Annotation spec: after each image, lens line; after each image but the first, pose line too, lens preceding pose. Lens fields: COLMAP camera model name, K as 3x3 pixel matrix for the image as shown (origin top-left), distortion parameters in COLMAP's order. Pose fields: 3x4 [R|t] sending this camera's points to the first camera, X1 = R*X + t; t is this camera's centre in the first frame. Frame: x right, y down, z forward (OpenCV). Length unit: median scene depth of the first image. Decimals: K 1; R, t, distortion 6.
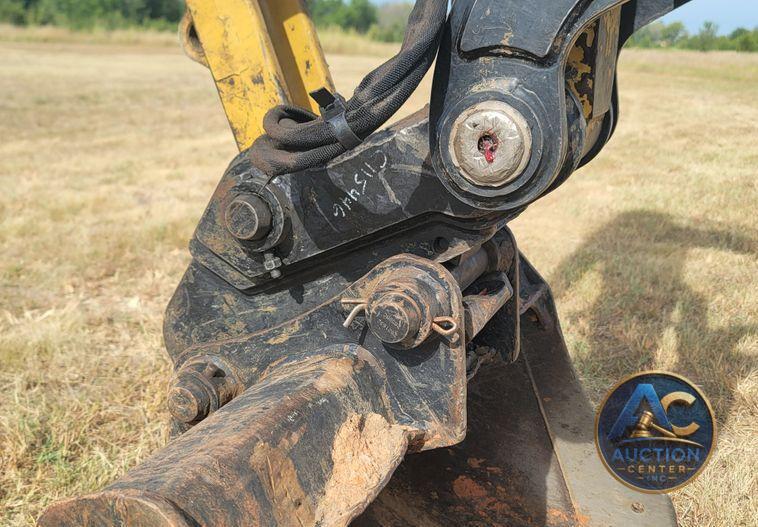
lens RADIAL K [[799.4, 0, 379.0], [0, 799.4, 263.5], [0, 0, 1]] dist [-0.002384, -0.001362]
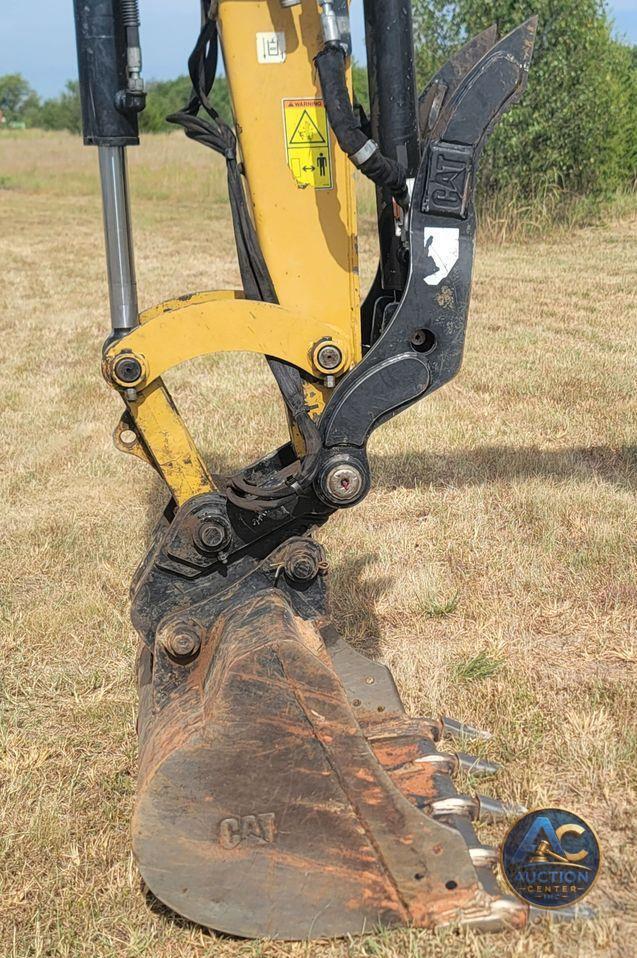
lens RADIAL K [[1527.0, 0, 493.3], [0, 1527.0, 514.8], [0, 0, 1]] dist [0.117794, -0.182120]
pose [[0.799708, -0.189964, 0.569544, -1.608040], [0.193496, 0.979557, 0.055028, -0.166137], [-0.568354, 0.066199, 0.820116, -2.266595]]
